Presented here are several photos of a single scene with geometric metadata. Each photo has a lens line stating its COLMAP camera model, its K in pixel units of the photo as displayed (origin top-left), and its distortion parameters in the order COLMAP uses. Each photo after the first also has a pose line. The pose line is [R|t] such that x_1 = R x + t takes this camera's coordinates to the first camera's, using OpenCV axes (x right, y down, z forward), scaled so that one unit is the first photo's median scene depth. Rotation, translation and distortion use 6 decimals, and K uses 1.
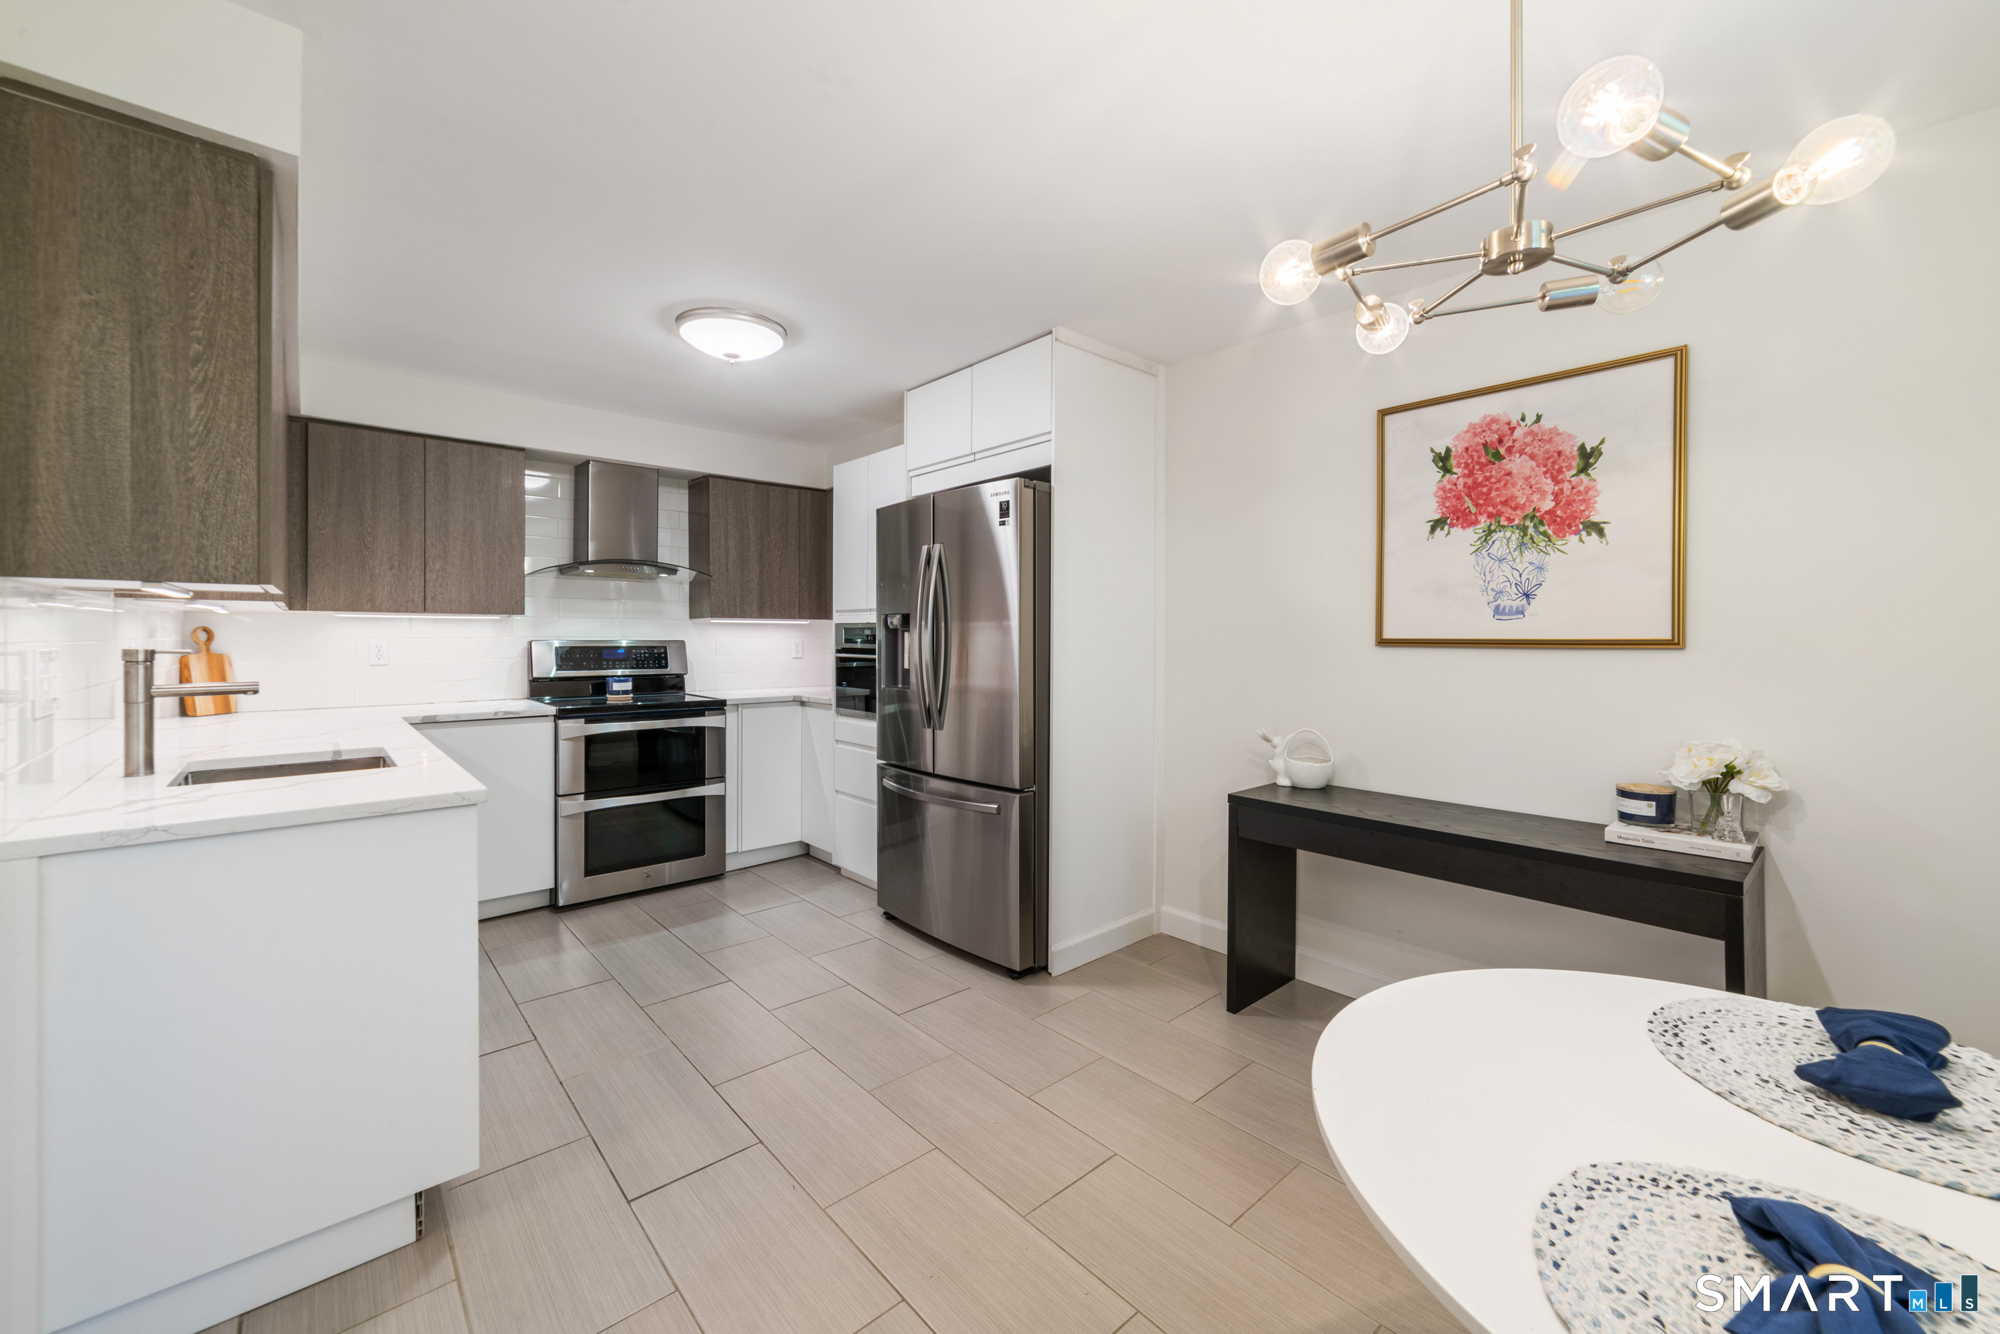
lens RADIAL K [[779.1, 0, 1002.8], [0, 779.1, 641.3], [0, 0, 1]] dist [-0.002393, 0.000843]
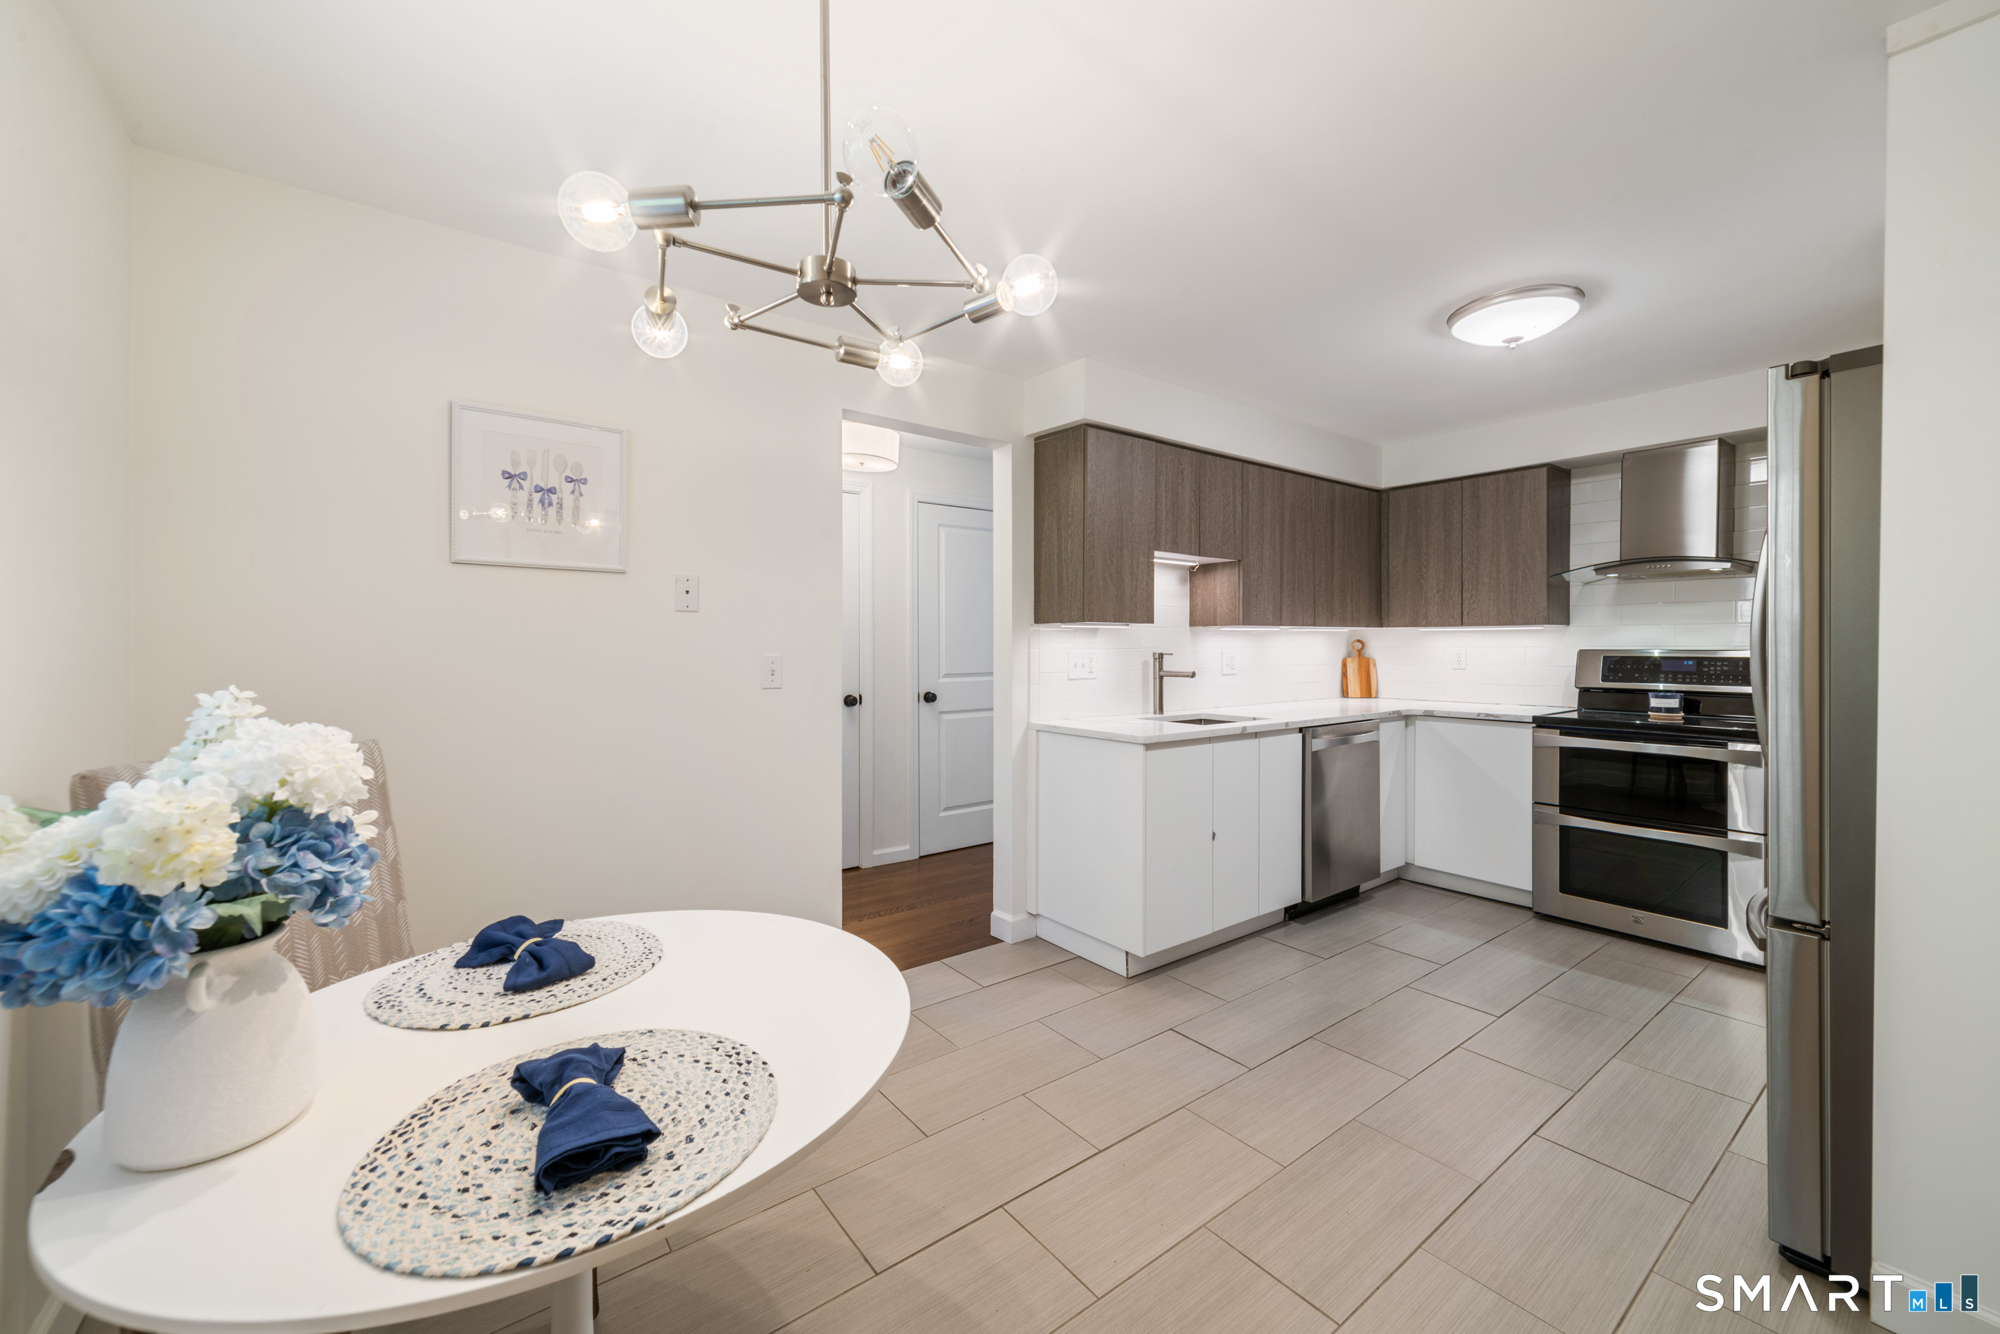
lens RADIAL K [[779.1, 0, 1010.0], [0, 779.1, 649.9], [0, 0, 1]] dist [-0.002393, 0.000843]
pose [[-0.066917, 0.004736, -0.997747, 0.484653], [-0.004579, 0.999977, 0.005054, -0.002748], [0.997748, 0.004907, -0.066894, 0.377636]]
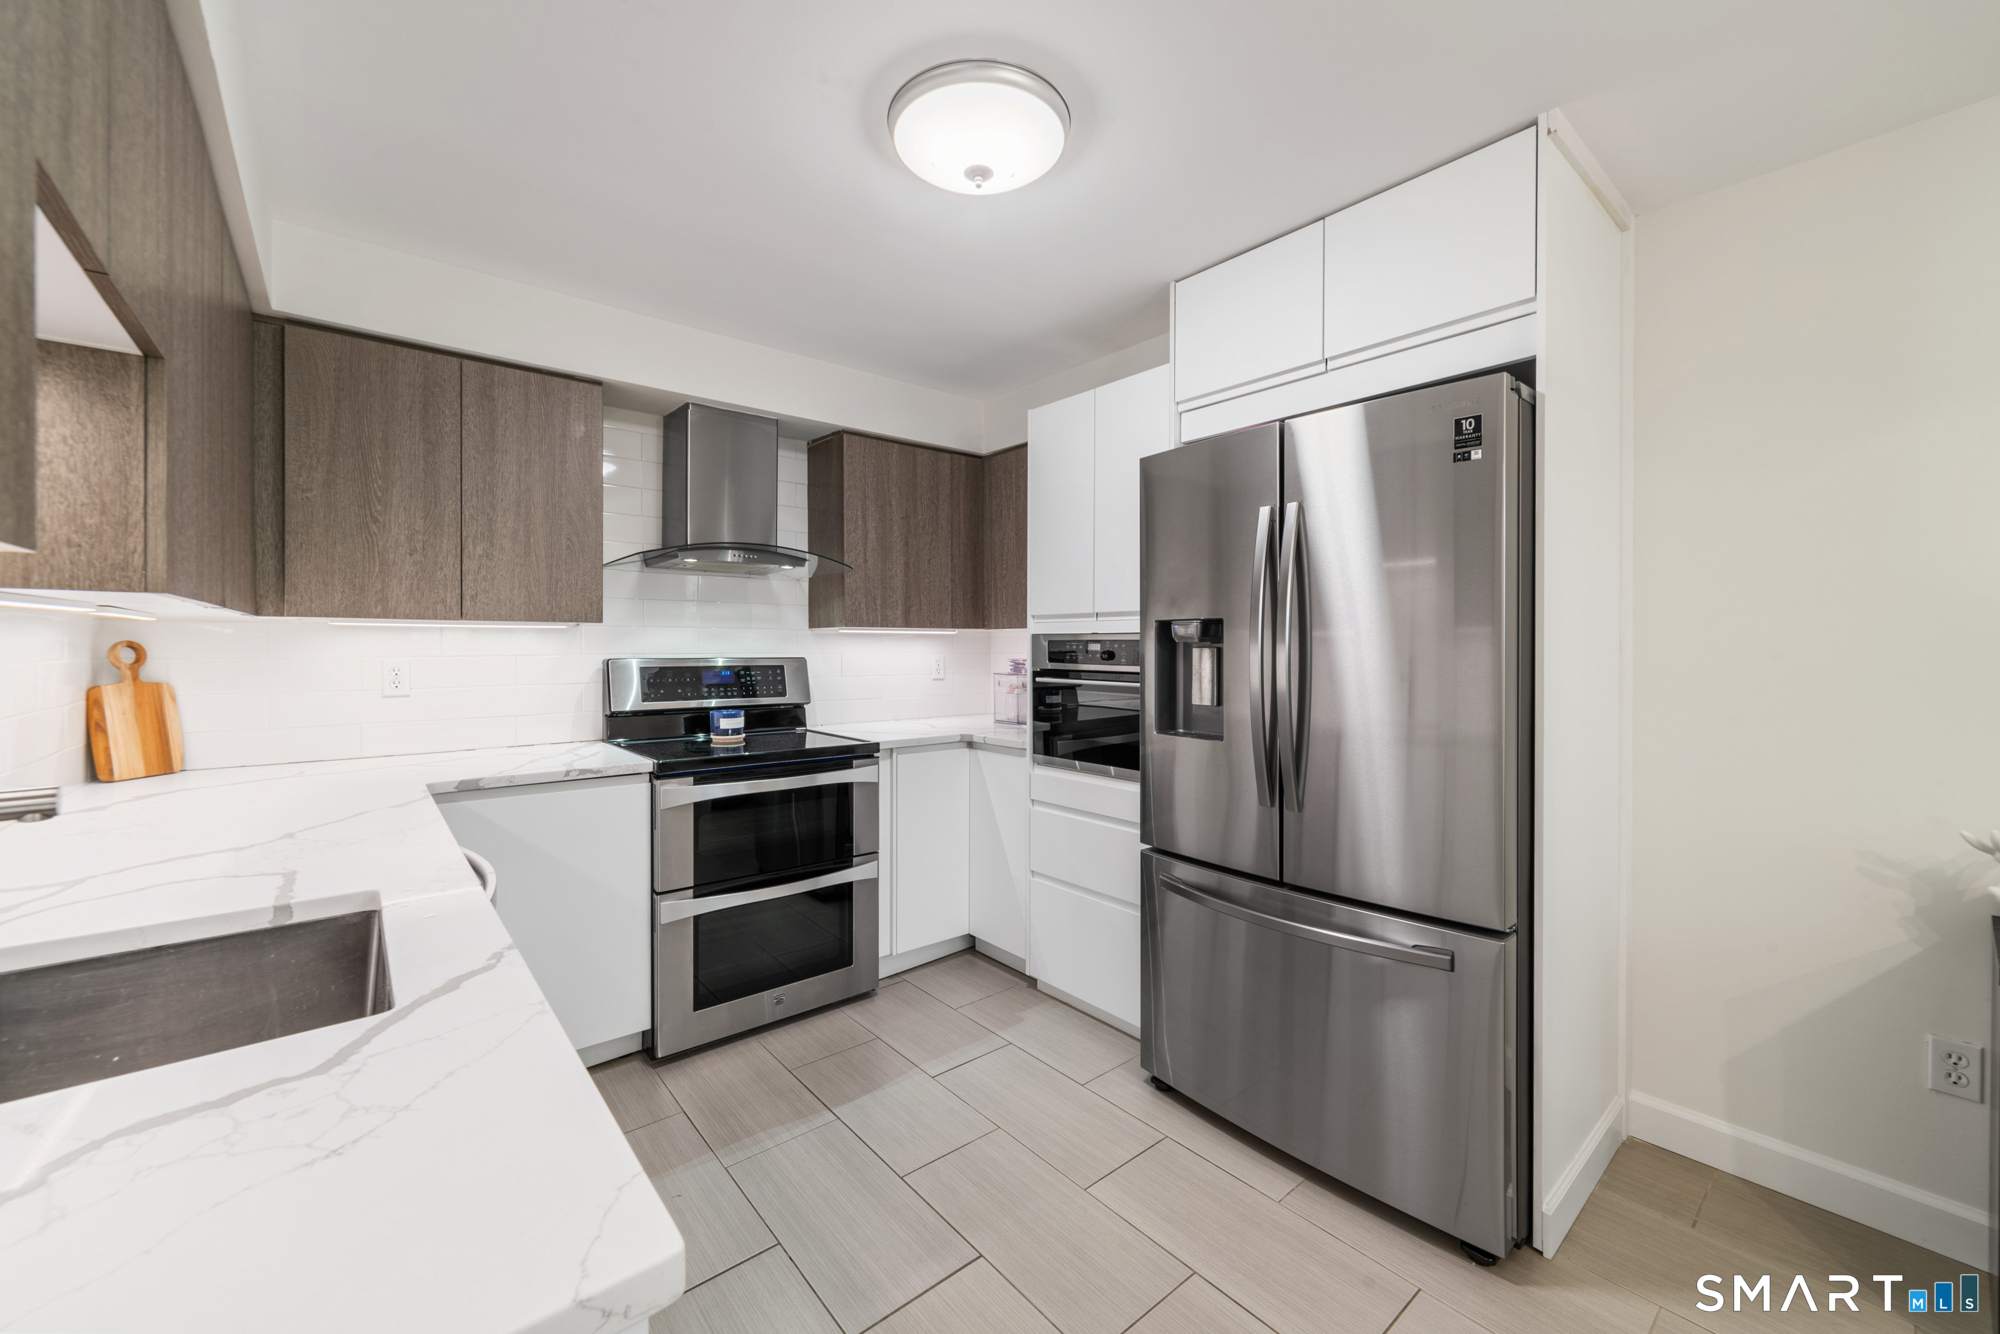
lens RADIAL K [[779.1, 0, 998.3], [0, 779.1, 652.4], [0, 0, 1]] dist [-0.002393, 0.000843]
pose [[0.999414, -0.001055, -0.034202, -0.251664], [0.001131, 0.999997, 0.002176, -0.009232], [0.034200, -0.002214, 0.999413, 0.337910]]
